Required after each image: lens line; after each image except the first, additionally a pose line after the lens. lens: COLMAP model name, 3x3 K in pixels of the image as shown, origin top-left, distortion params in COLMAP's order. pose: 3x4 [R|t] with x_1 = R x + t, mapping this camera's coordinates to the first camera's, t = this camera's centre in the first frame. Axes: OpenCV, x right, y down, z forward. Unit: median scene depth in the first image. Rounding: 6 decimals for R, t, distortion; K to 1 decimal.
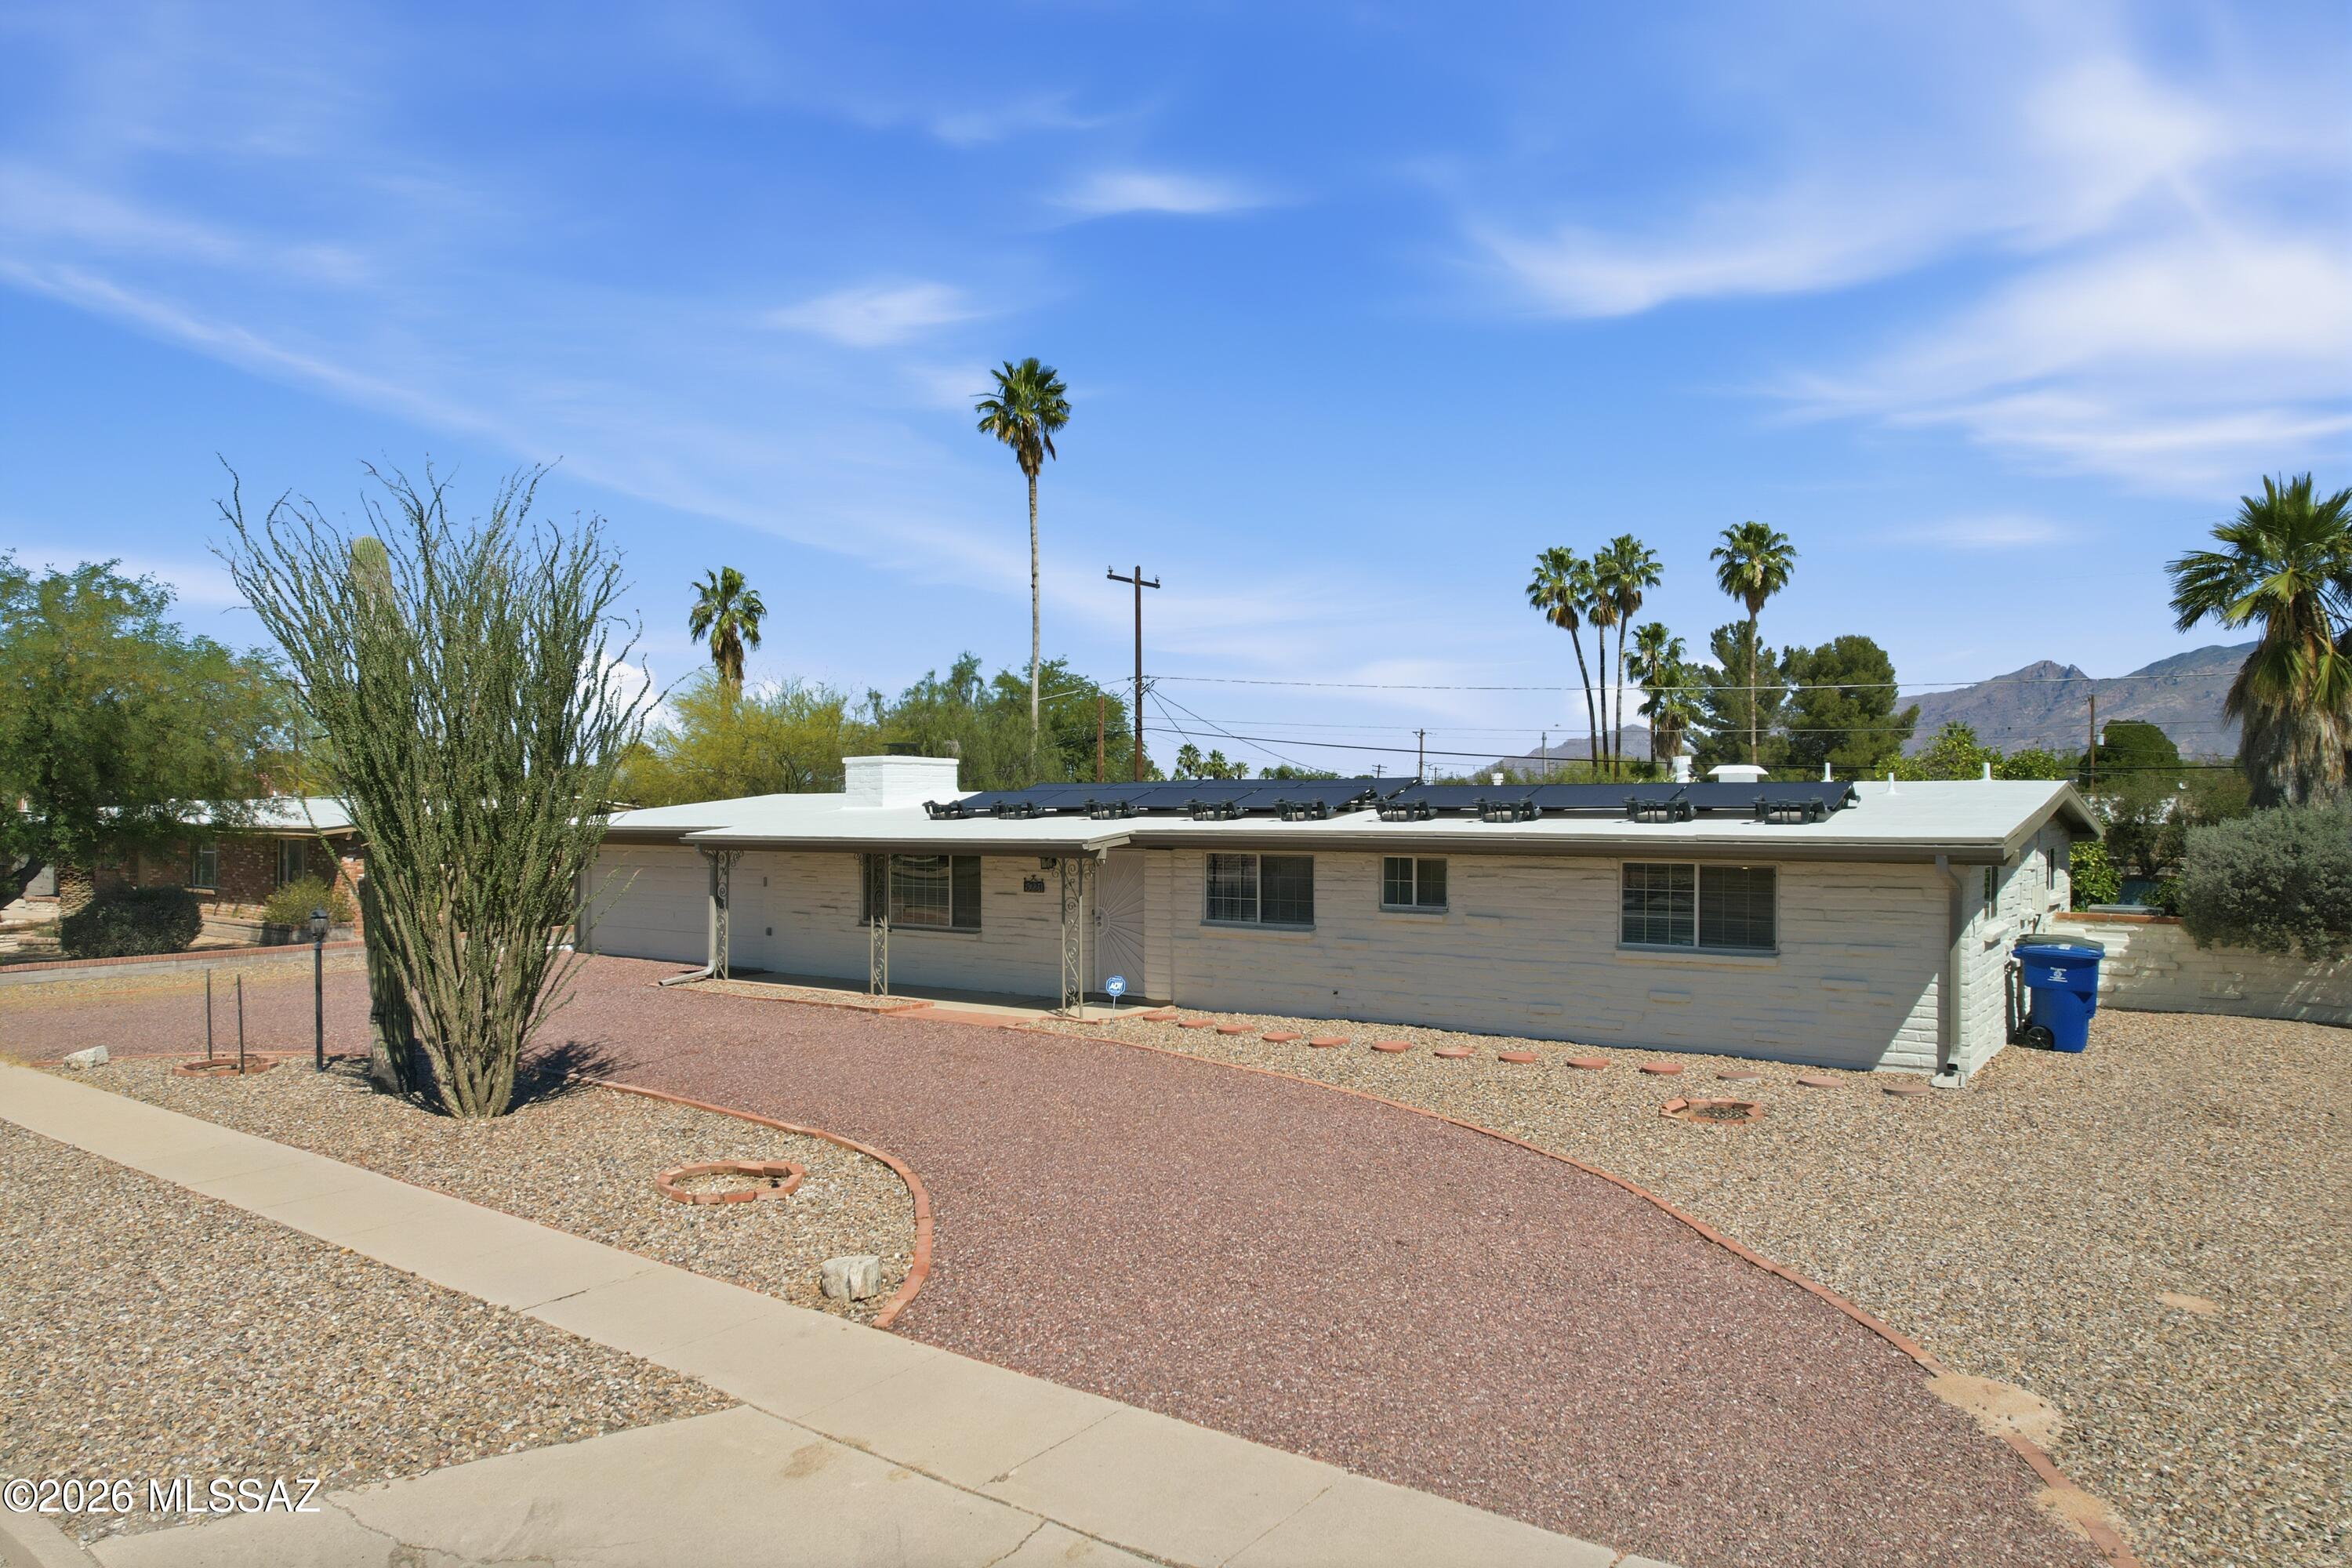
lens RADIAL K [[1499.9, 0, 1169.2], [0, 1499.9, 795.5], [0, 0, 1]] dist [-0.068524, 0.060334]
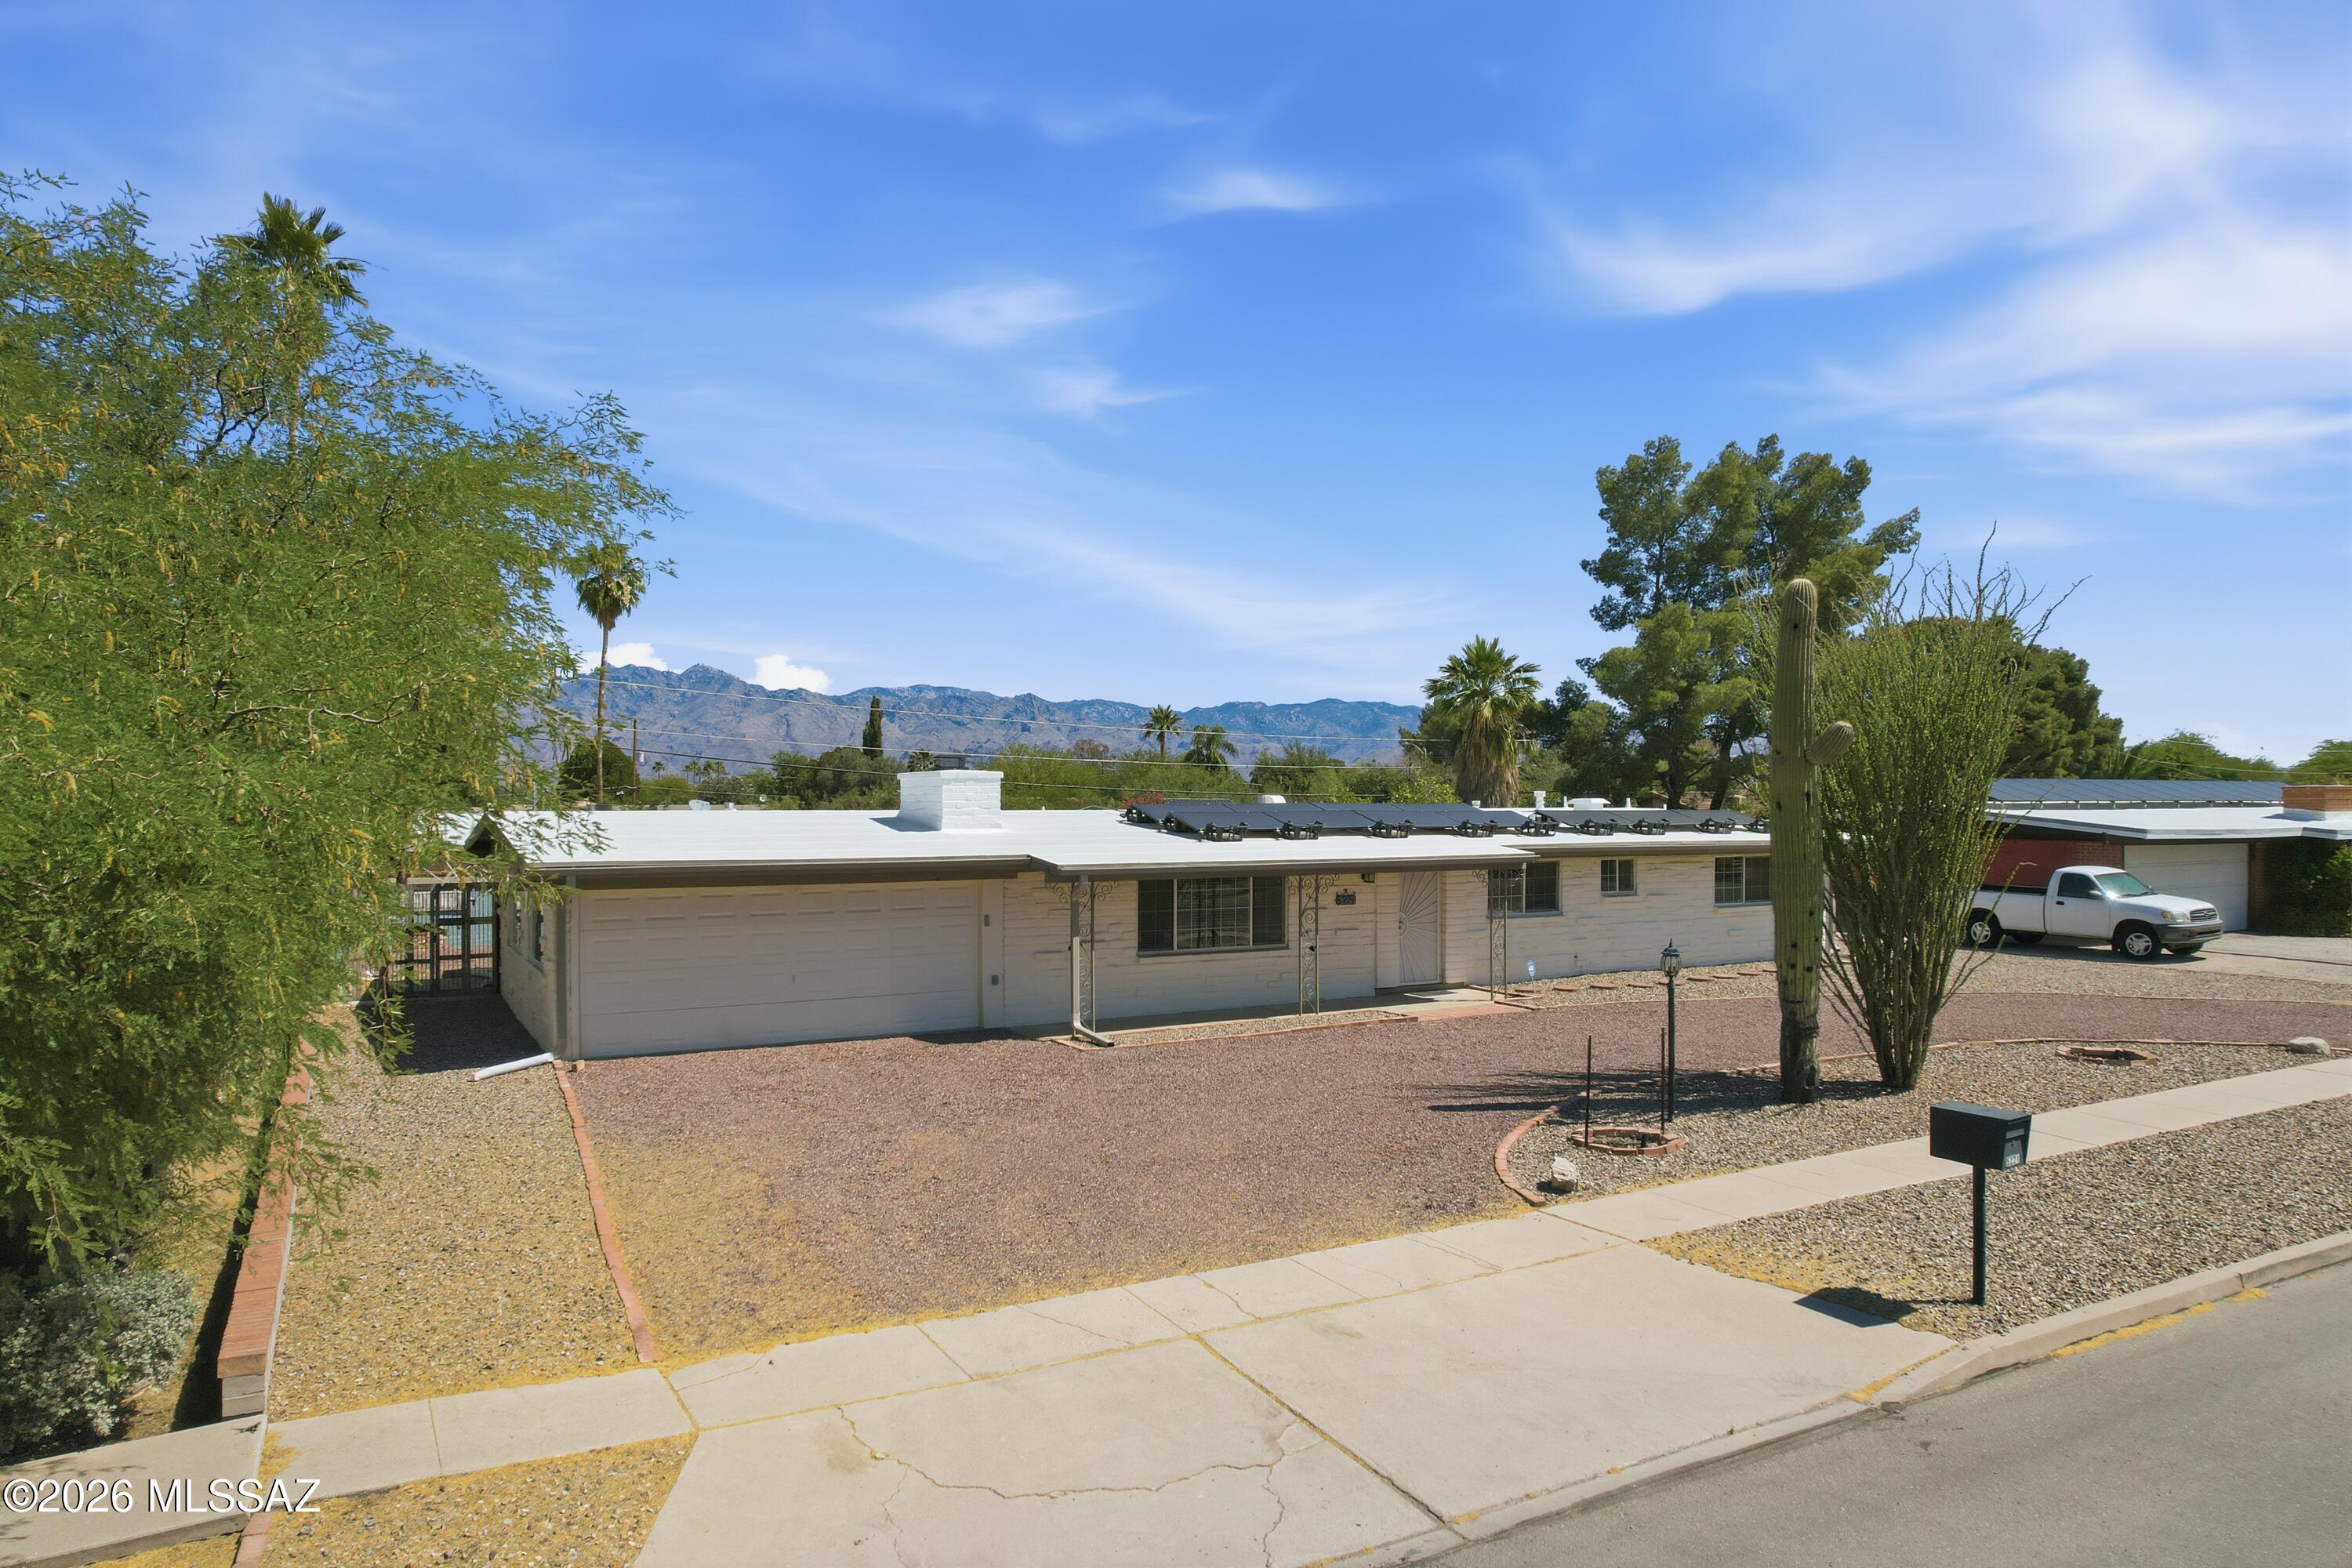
lens RADIAL K [[1499.9, 0, 1169.2], [0, 1499.9, 795.5], [0, 0, 1]] dist [-0.068524, 0.060334]
pose [[0.404888, 0.010124, 0.914310, -1.121625], [-0.006147, 0.999946, -0.008350, -0.005872], [-0.914346, -0.002240, 0.404928, 0.652056]]
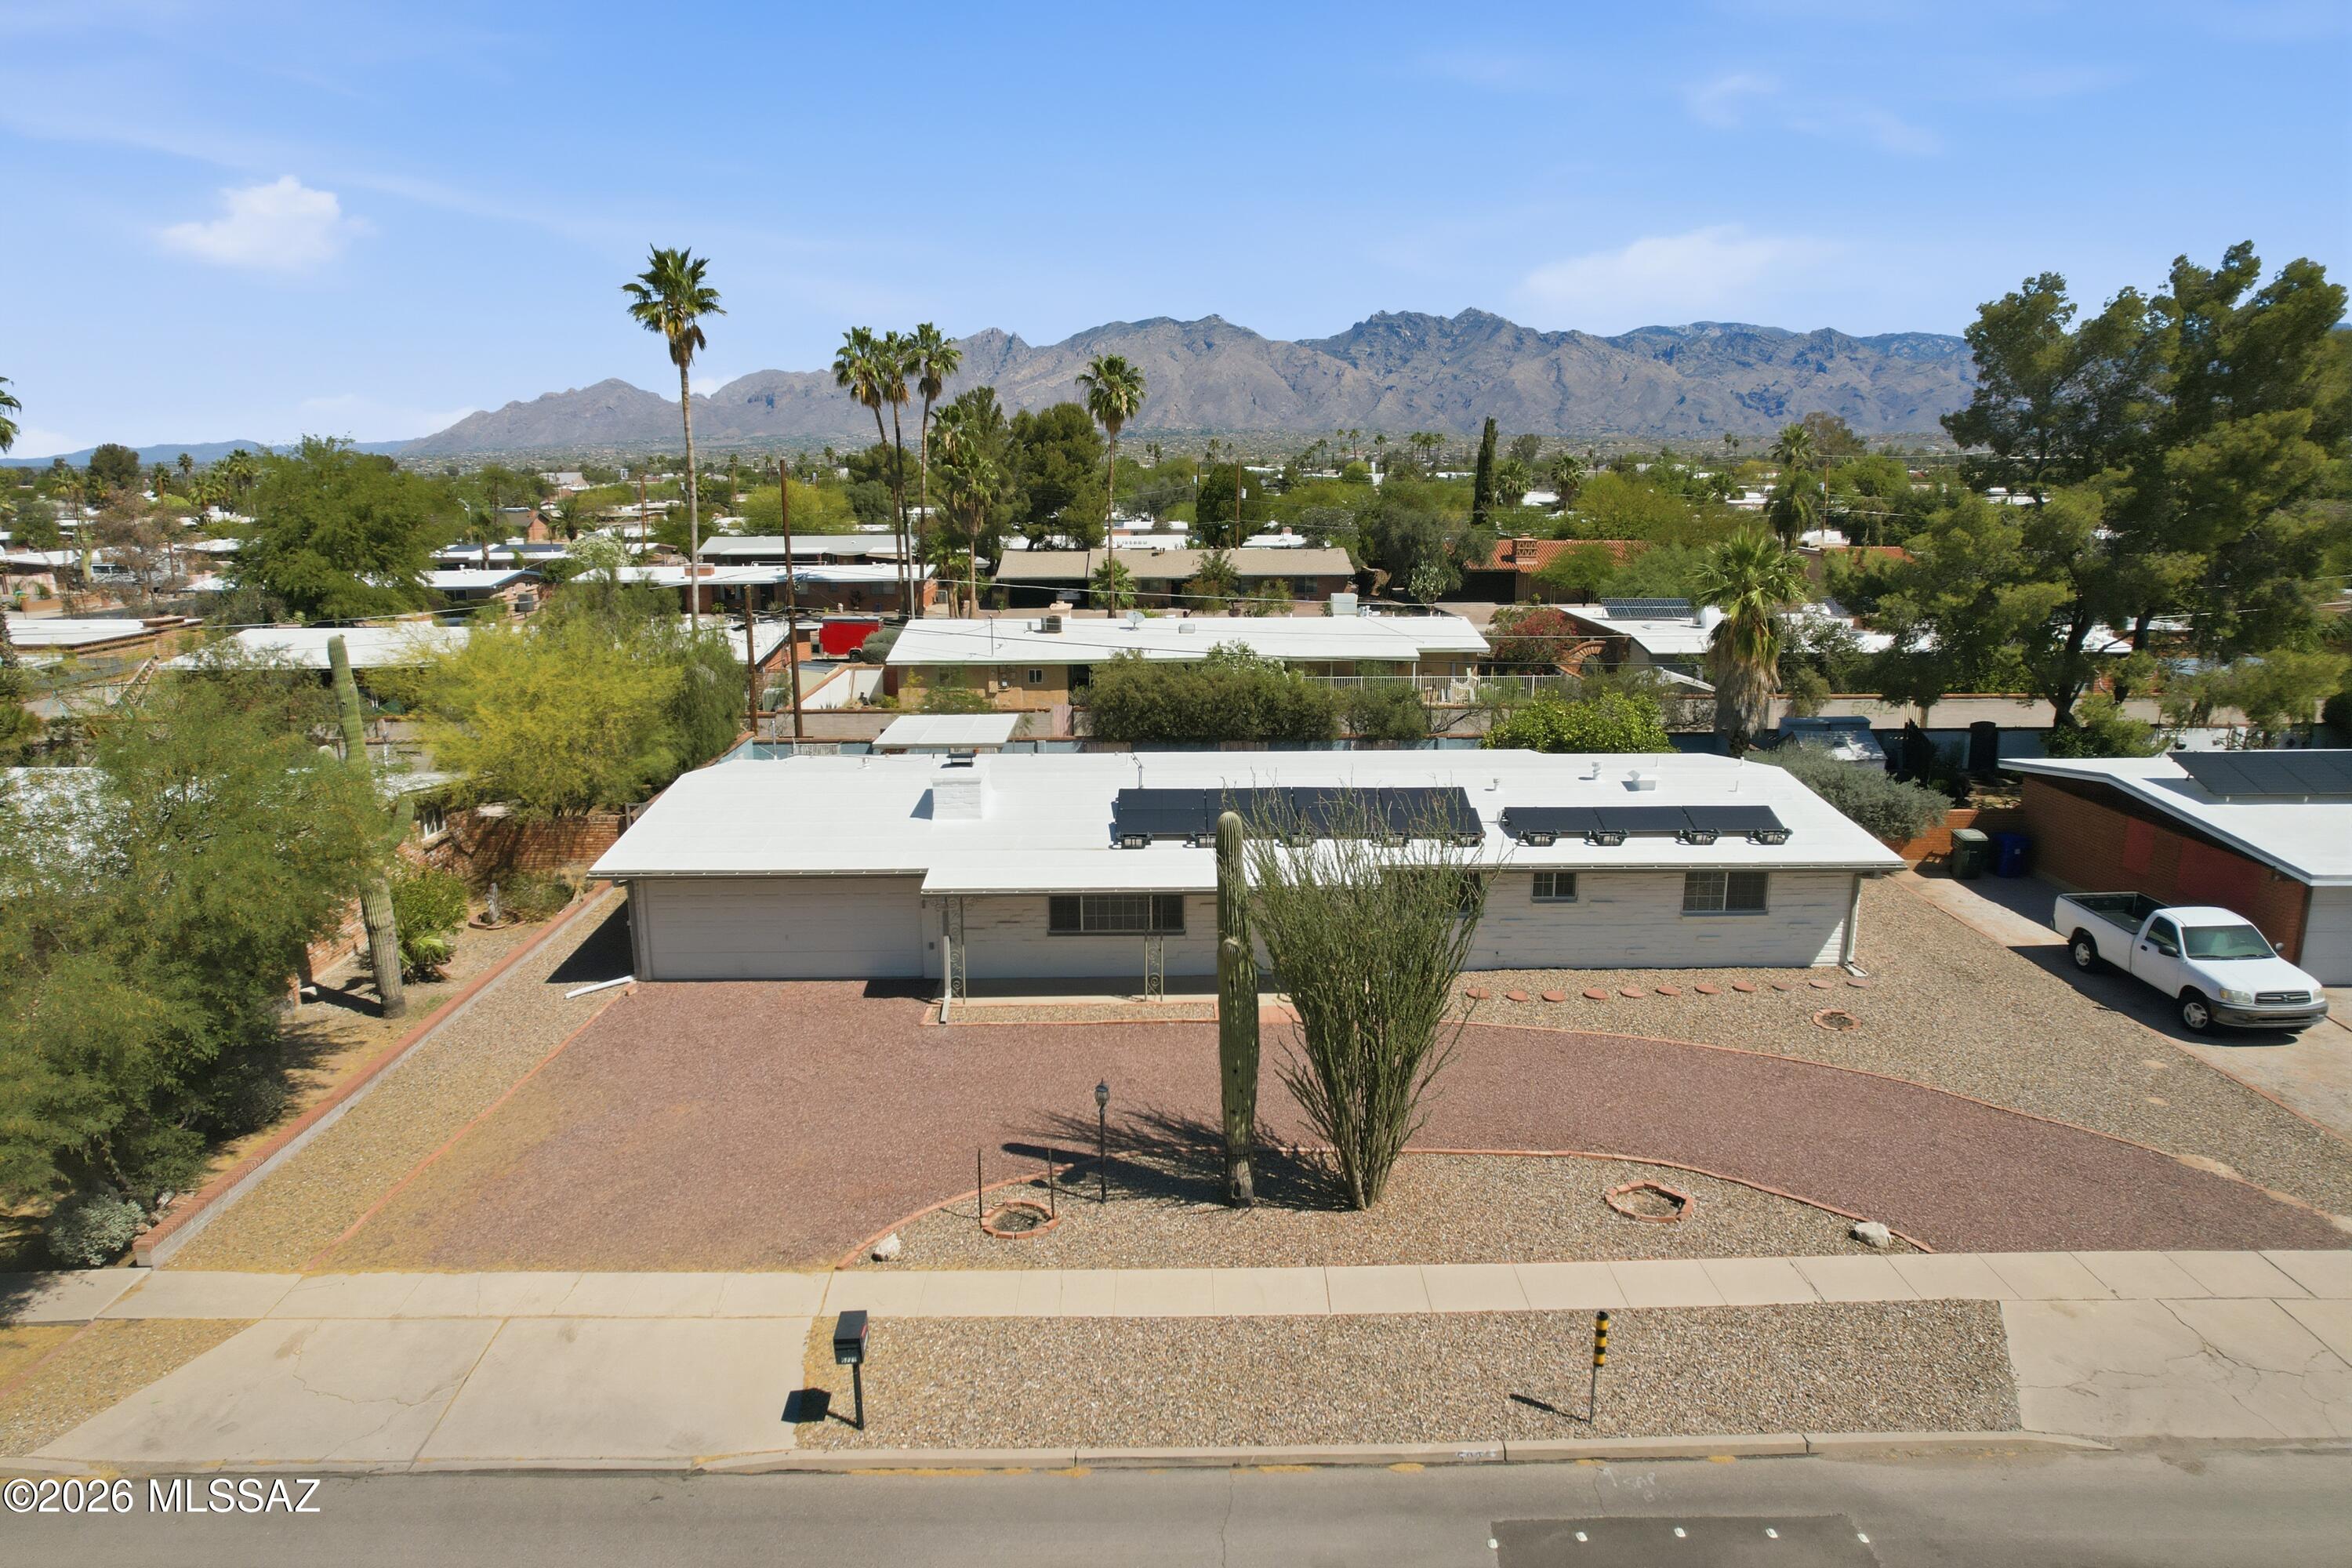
lens RADIAL K [[1499.9, 0, 1169.2], [0, 1499.9, 795.5], [0, 0, 1]] dist [-0.068524, 0.060334]
pose [[0.793938, -0.135744, 0.592652, -0.893356], [-0.001507, 0.974316, 0.225182, -0.319318], [-0.607997, -0.179674, 0.773341, 0.022514]]
